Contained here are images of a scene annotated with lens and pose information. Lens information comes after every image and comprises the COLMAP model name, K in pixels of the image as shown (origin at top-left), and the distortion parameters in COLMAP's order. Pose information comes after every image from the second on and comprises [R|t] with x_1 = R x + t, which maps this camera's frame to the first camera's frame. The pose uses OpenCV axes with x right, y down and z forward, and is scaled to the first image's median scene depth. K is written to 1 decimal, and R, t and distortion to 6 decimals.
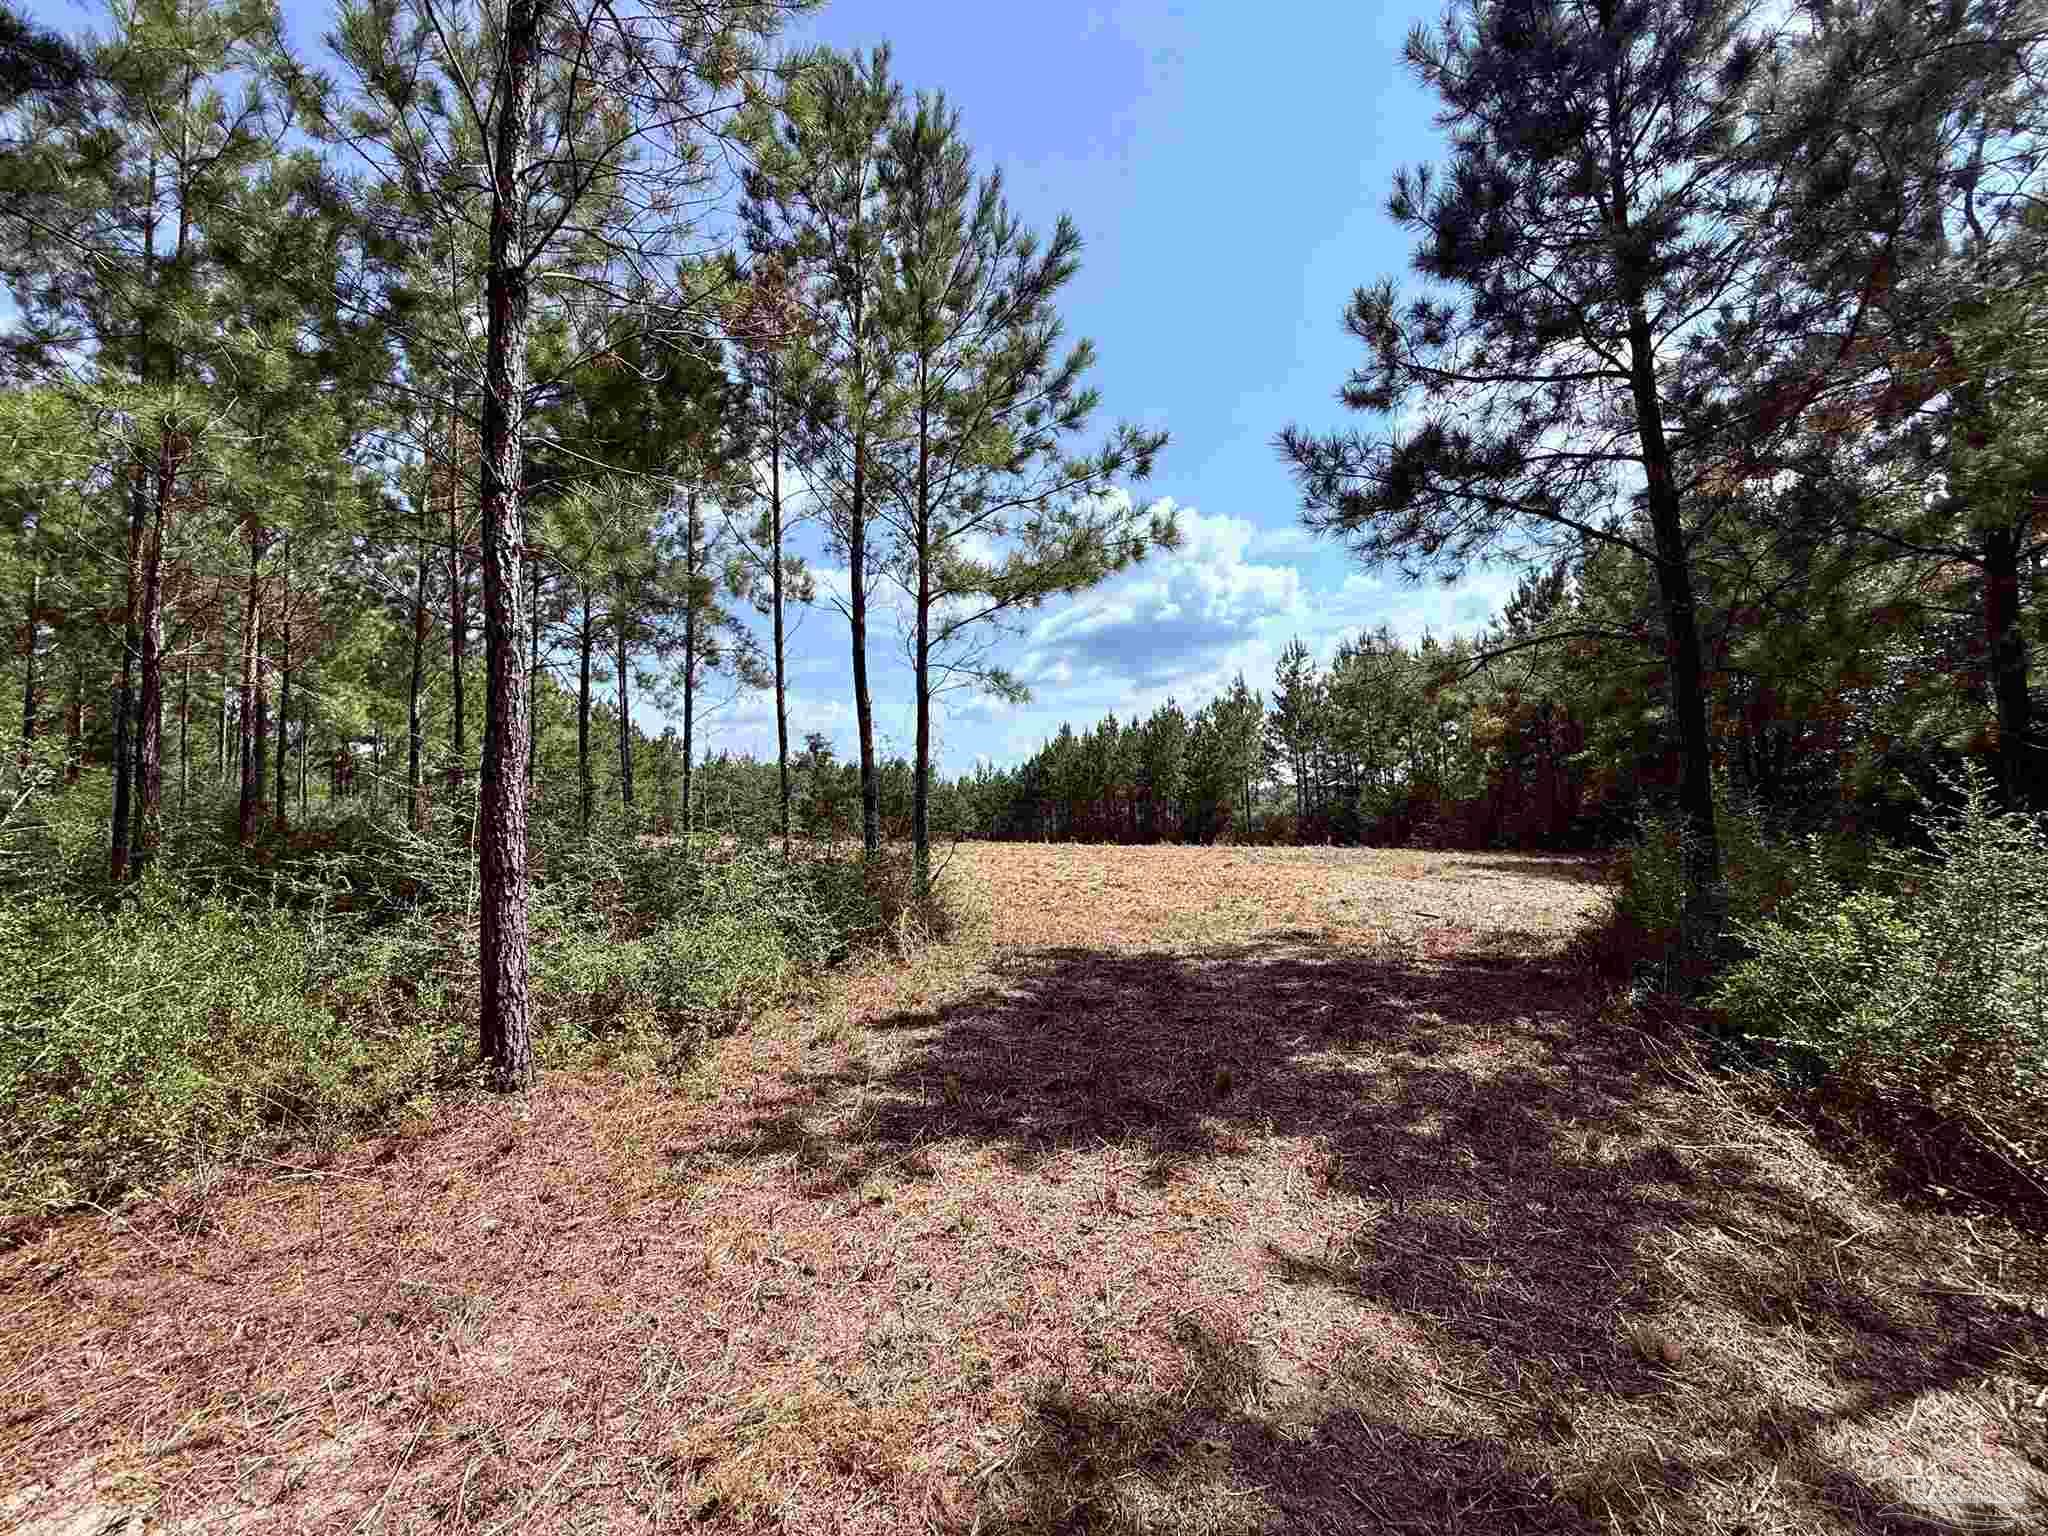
lens RADIAL K [[818.5, 0, 1024.0], [0, 818.5, 768.0], [0, 0, 1]] dist [0.000993, 0.000026]
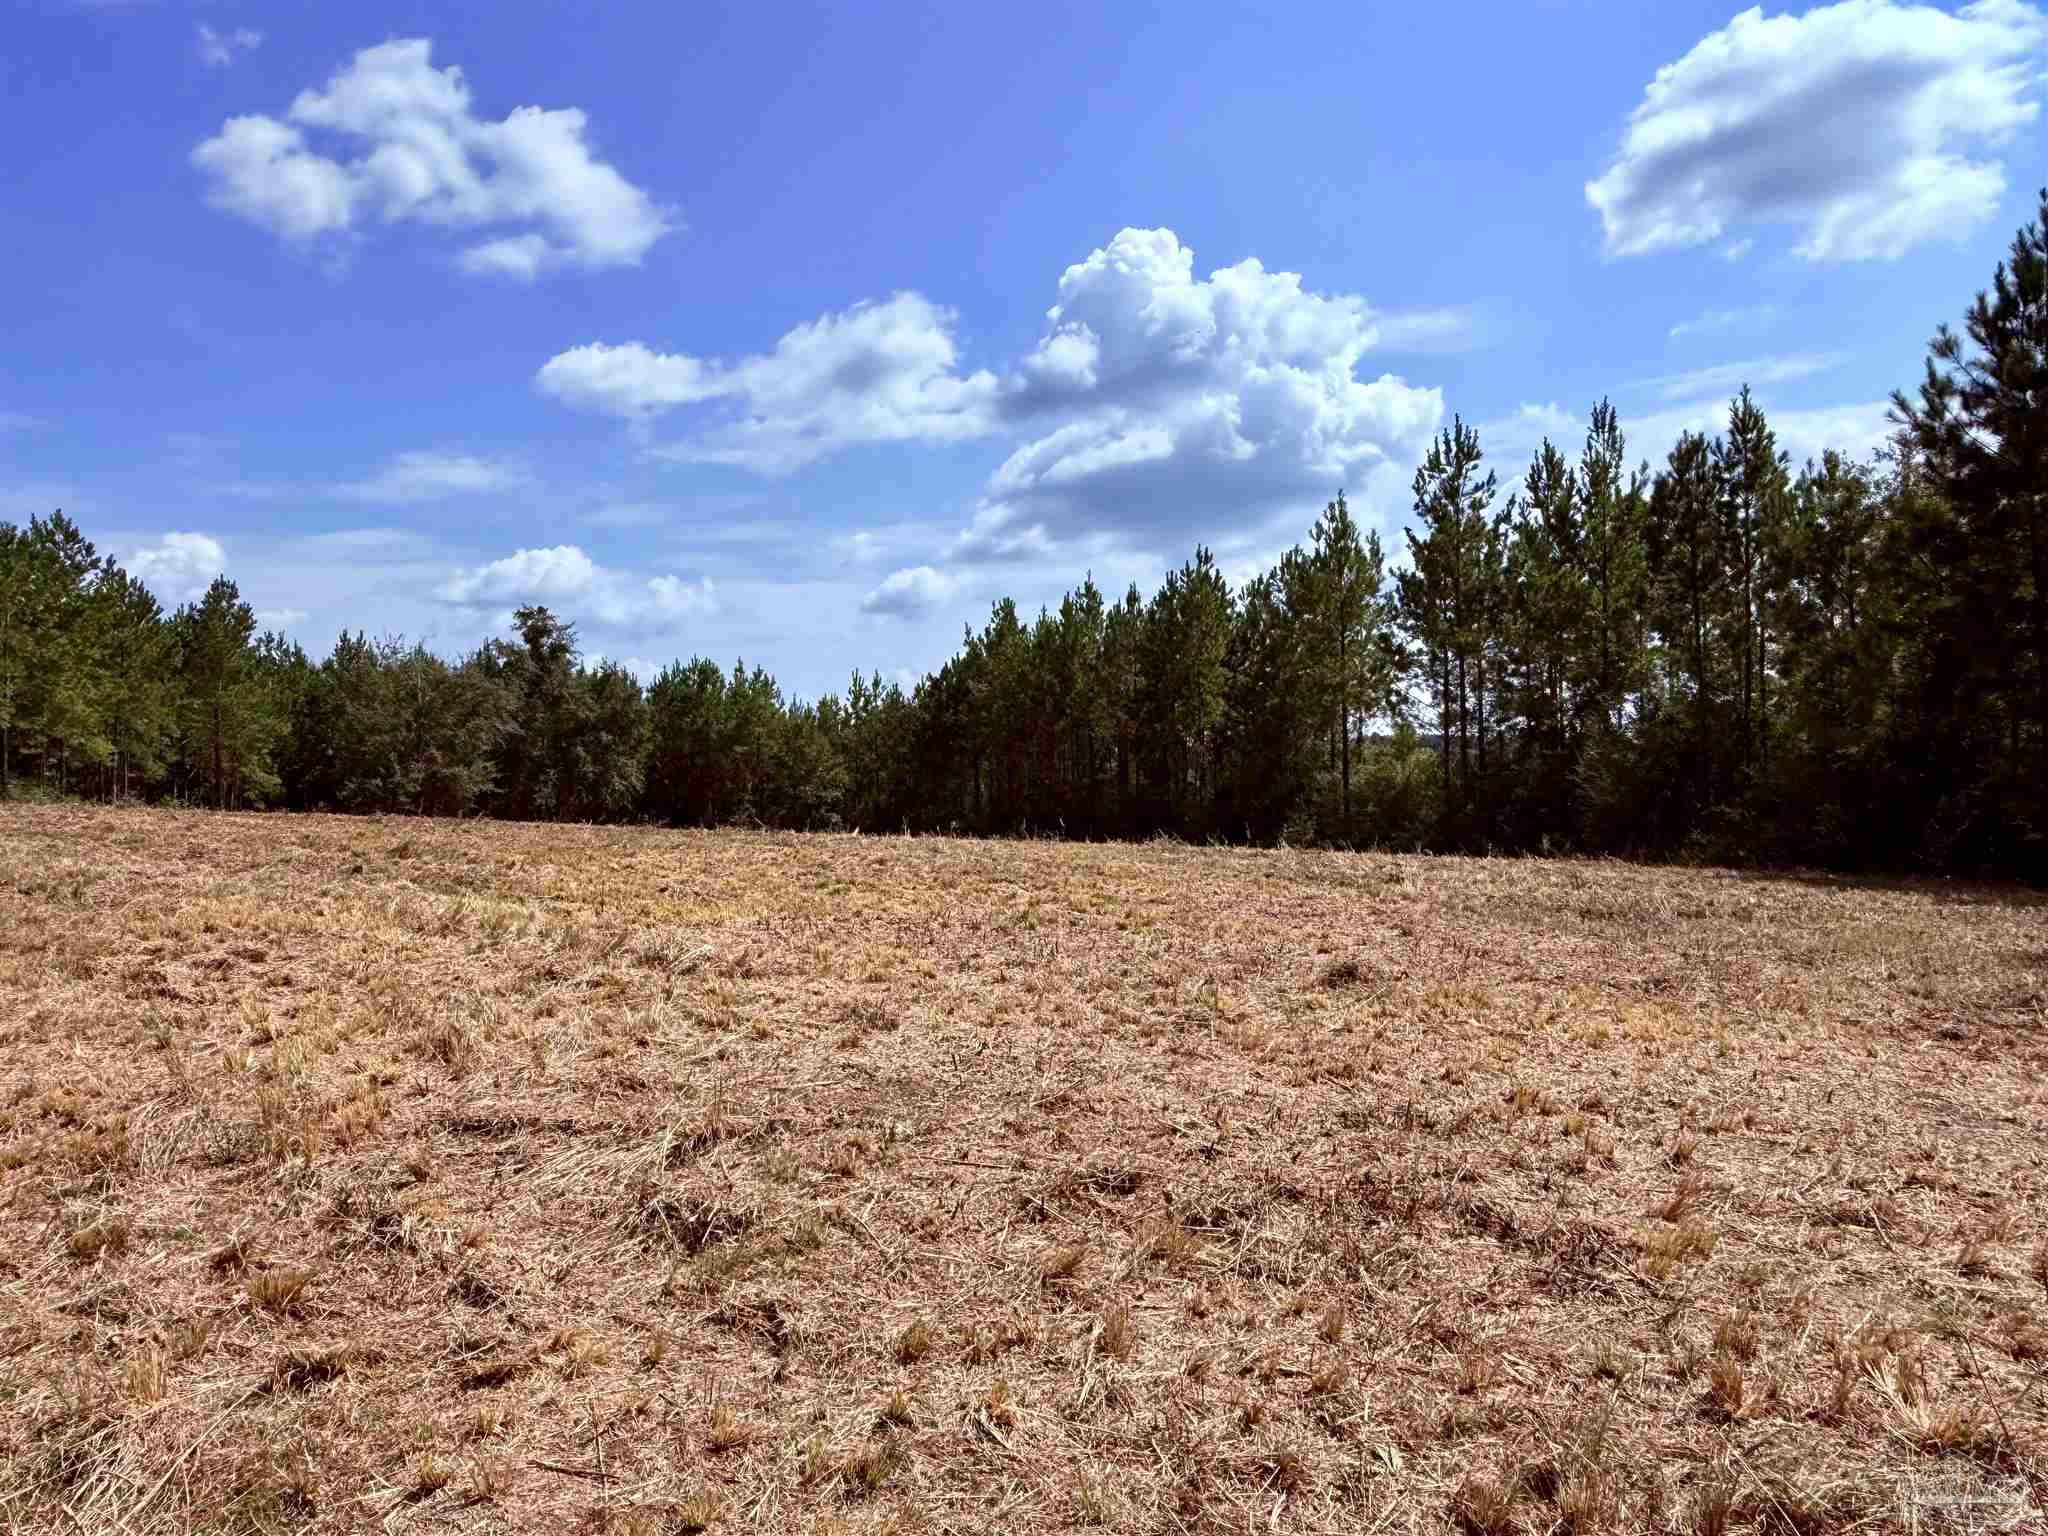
lens RADIAL K [[1333.8, 0, 1047.2], [0, 1333.8, 786.3], [0, 0, 1]] dist [-0.003302, -0.000151]
pose [[0.998088, 0.020536, 0.058303, 0.041683], [-0.024459, 0.997428, 0.067380, 0.009570], [-0.056769, -0.068678, 0.996022, 0.186115]]
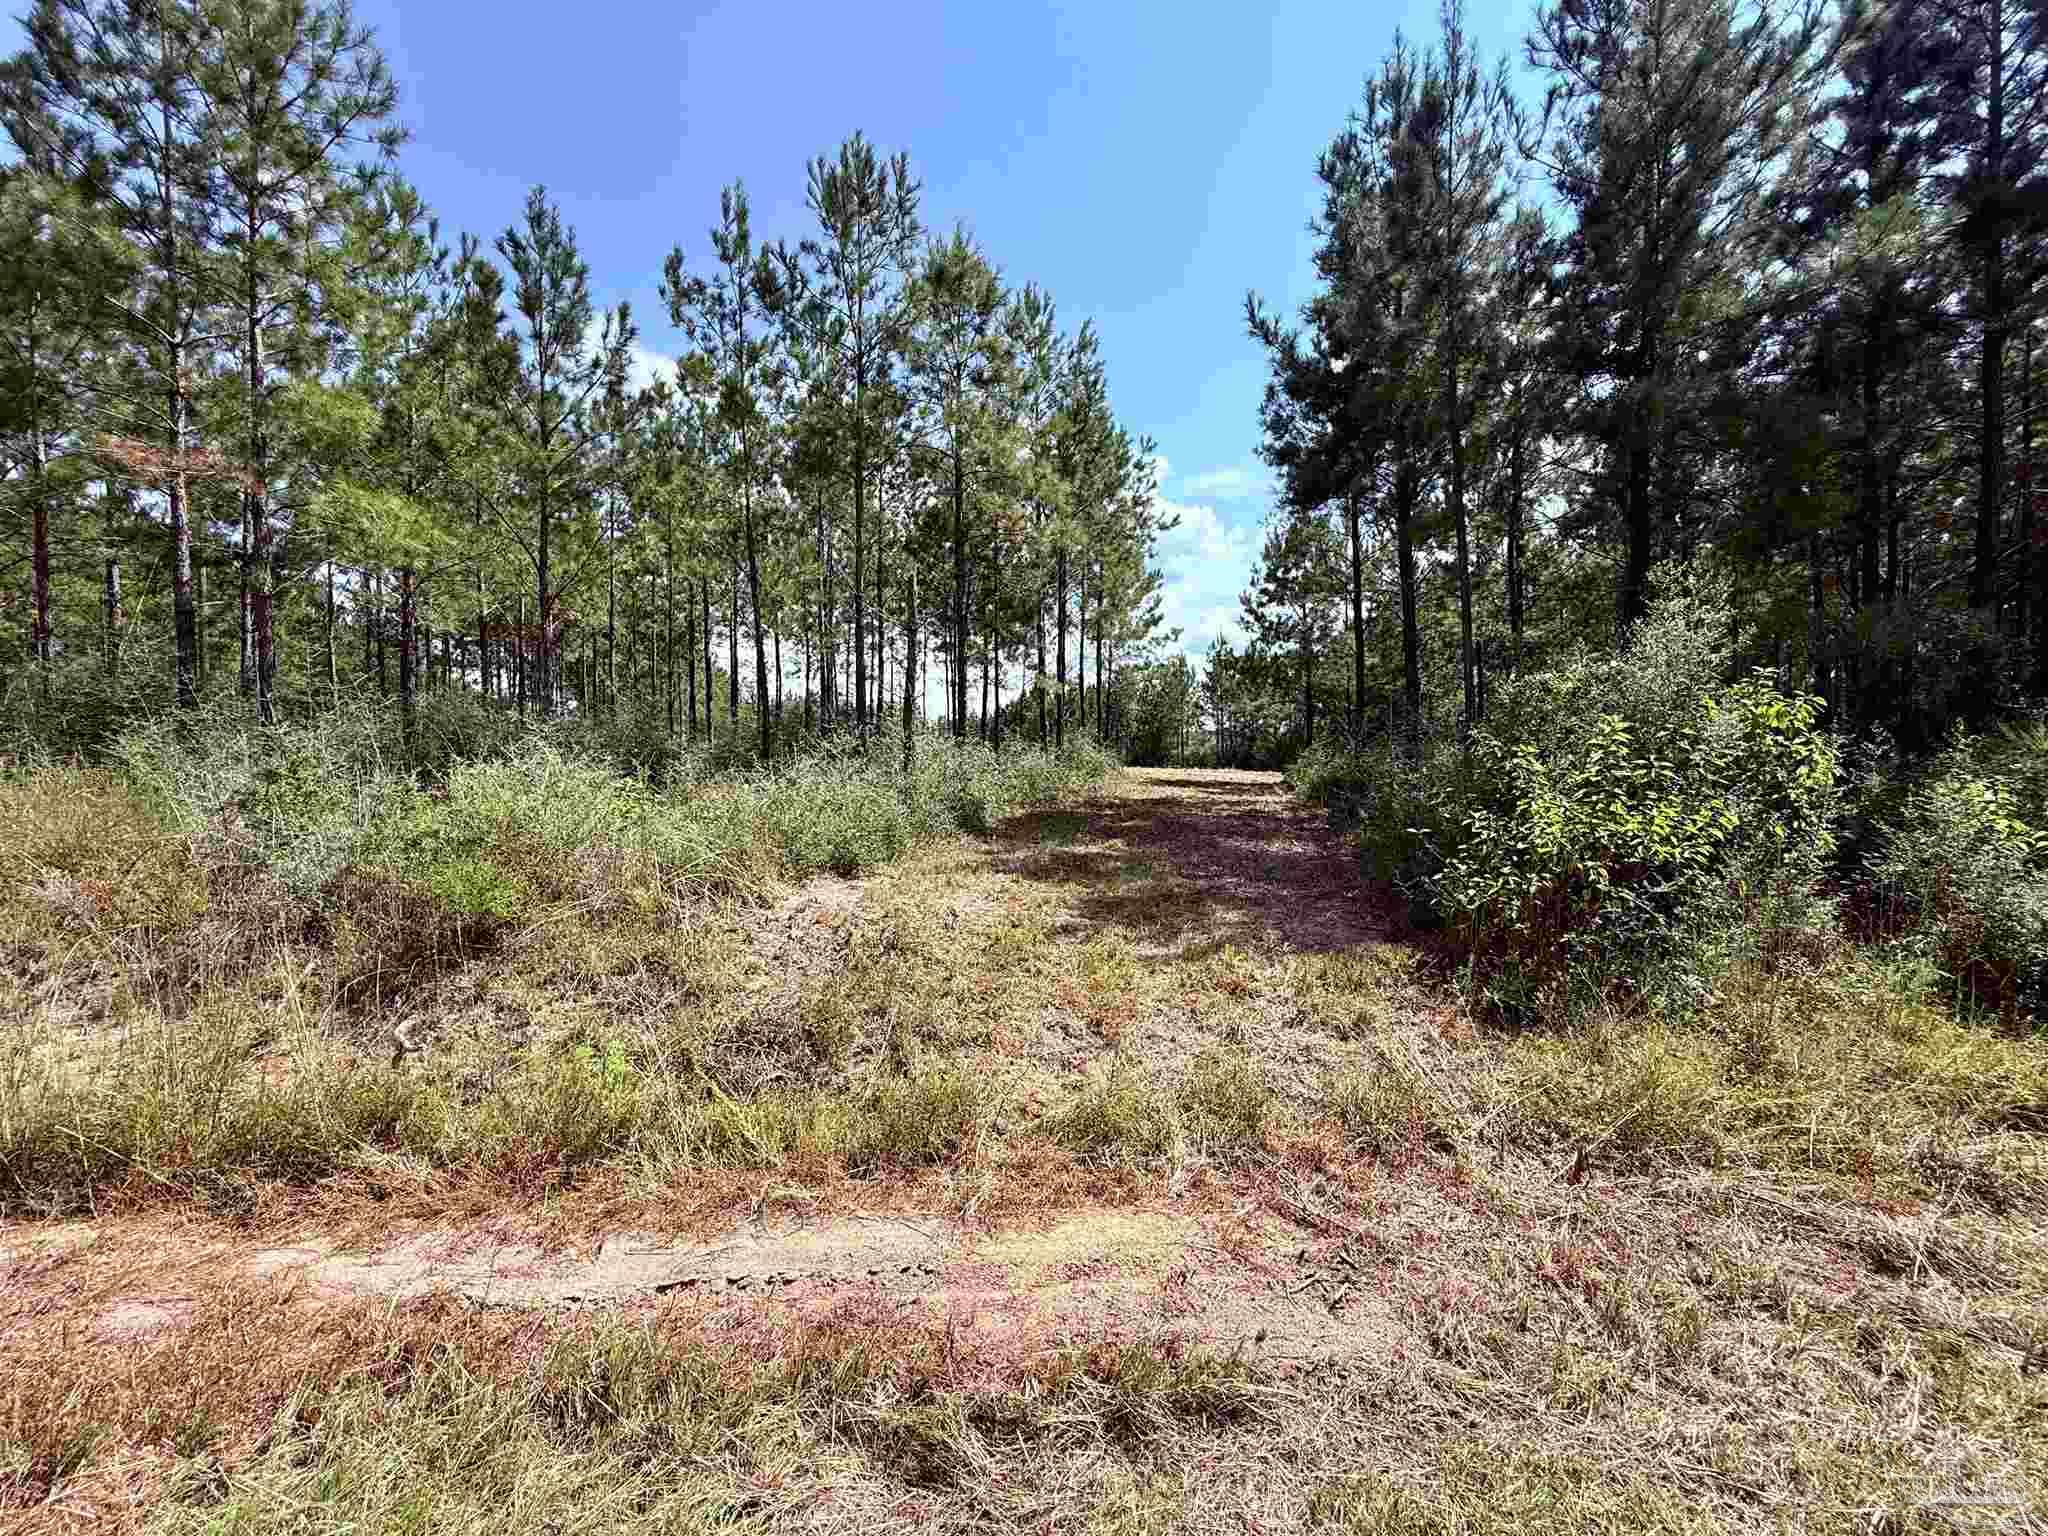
lens RADIAL K [[818.5, 0, 1024.0], [0, 818.5, 768.0], [0, 0, 1]] dist [0.000993, 0.000026]
pose [[0.995420, 0.022930, 0.092806, -0.125960], [-0.029891, 0.996786, 0.074323, -0.013791], [-0.090804, -0.076757, 0.992906, -0.373048]]
